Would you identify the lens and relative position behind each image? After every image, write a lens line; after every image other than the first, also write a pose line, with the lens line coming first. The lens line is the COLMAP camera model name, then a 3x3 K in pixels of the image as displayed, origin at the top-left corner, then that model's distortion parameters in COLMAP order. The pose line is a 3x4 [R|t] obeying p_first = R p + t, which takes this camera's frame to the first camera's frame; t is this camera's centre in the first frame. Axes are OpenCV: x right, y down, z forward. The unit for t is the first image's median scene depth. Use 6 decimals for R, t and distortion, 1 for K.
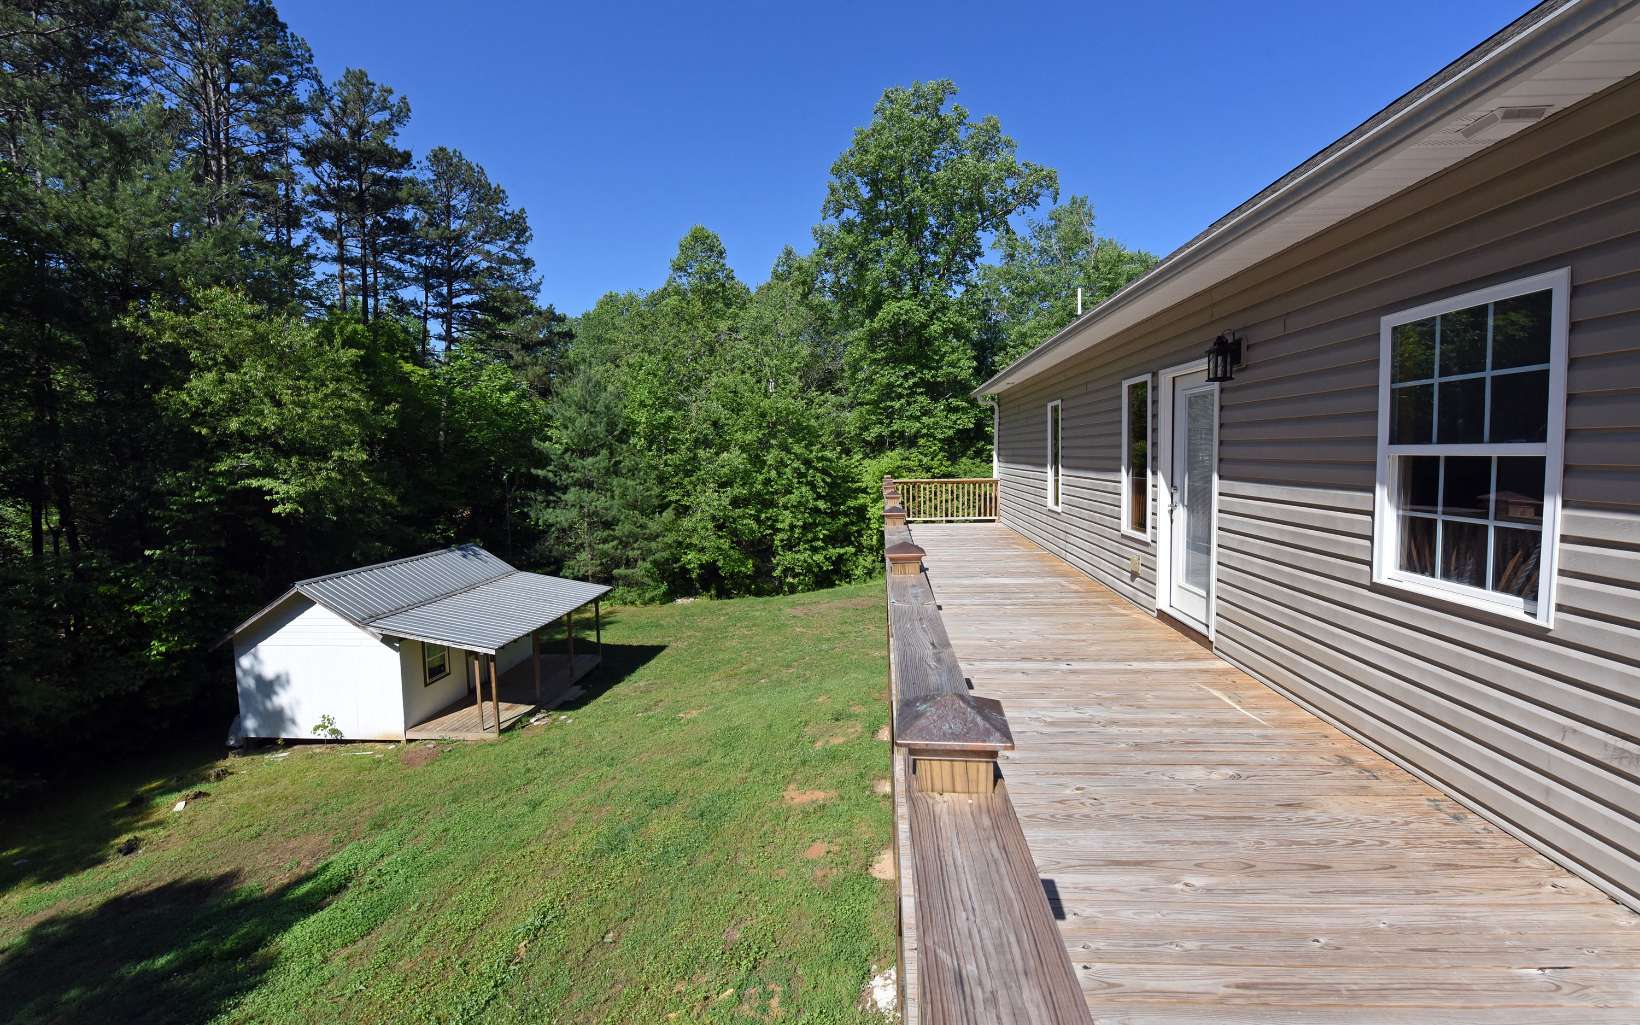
lens RADIAL K [[653.5, 0, 826.2], [0, 653.5, 501.0], [0, 0, 1]] dist [-0.016972, -0.001738]
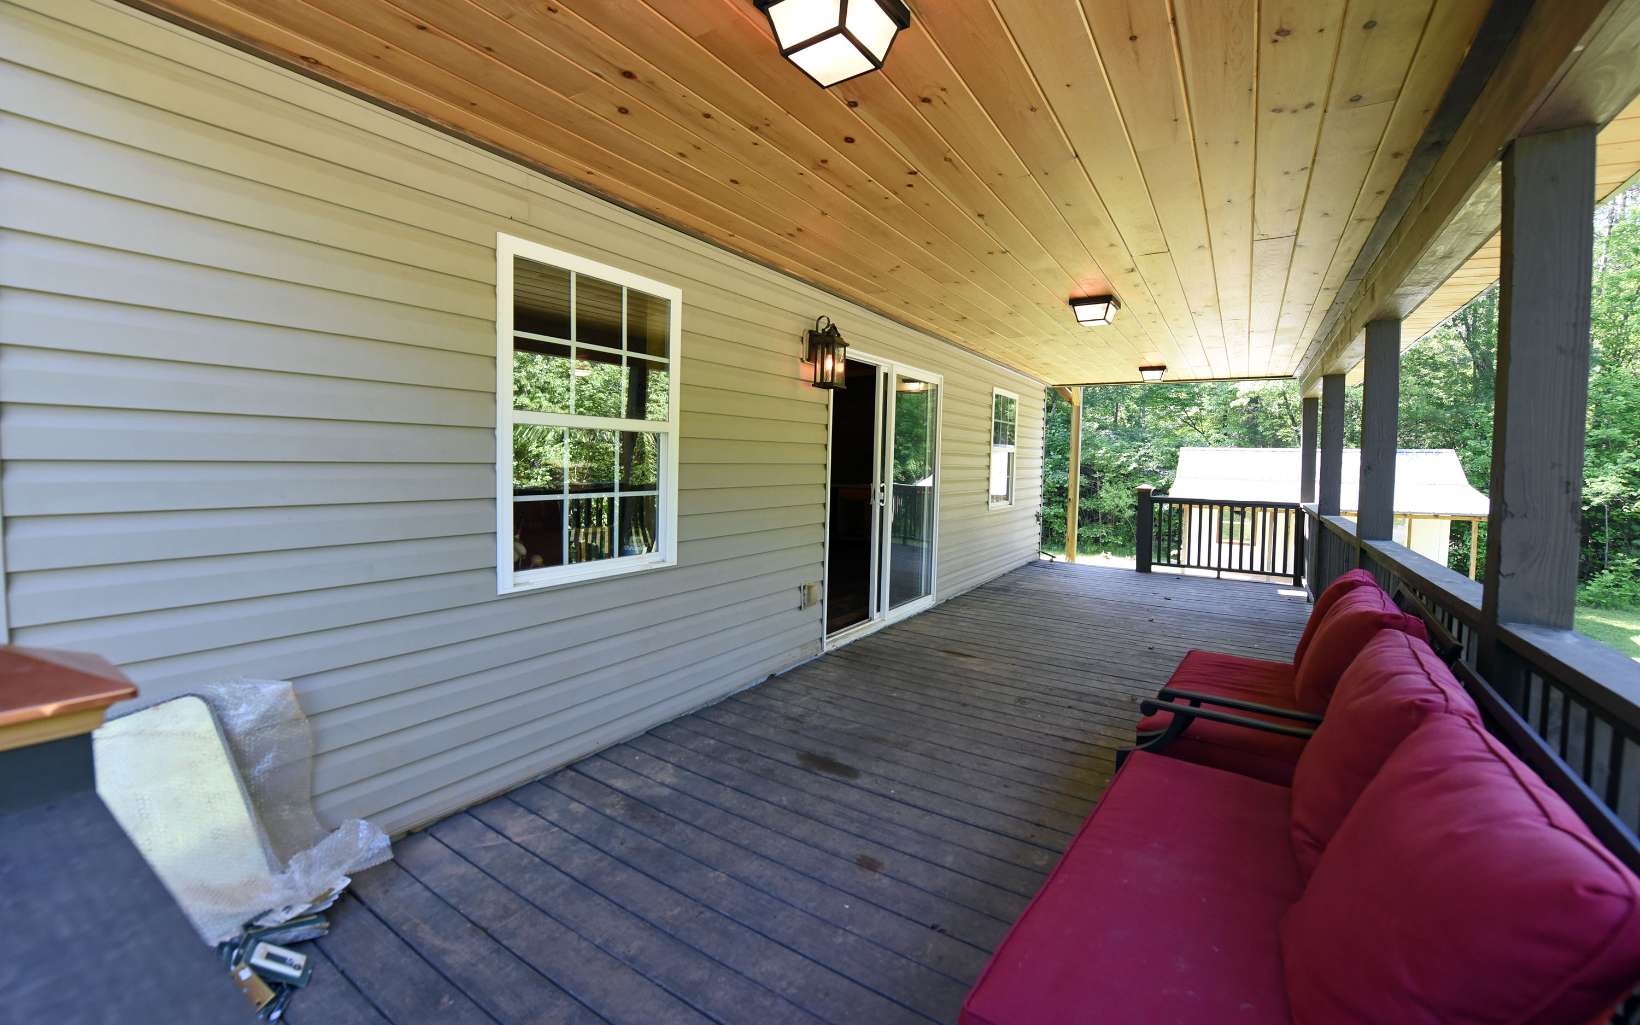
lens RADIAL K [[659.5, 0, 819.2], [0, 659.5, 500.9], [0, 0, 1]] dist [-0.017456, -0.001200]
pose [[-0.881410, -0.014715, 0.472122, 0.104691], [0.040900, 0.993383, 0.107319, -0.026052], [-0.470577, 0.113902, -0.874976, 0.835528]]
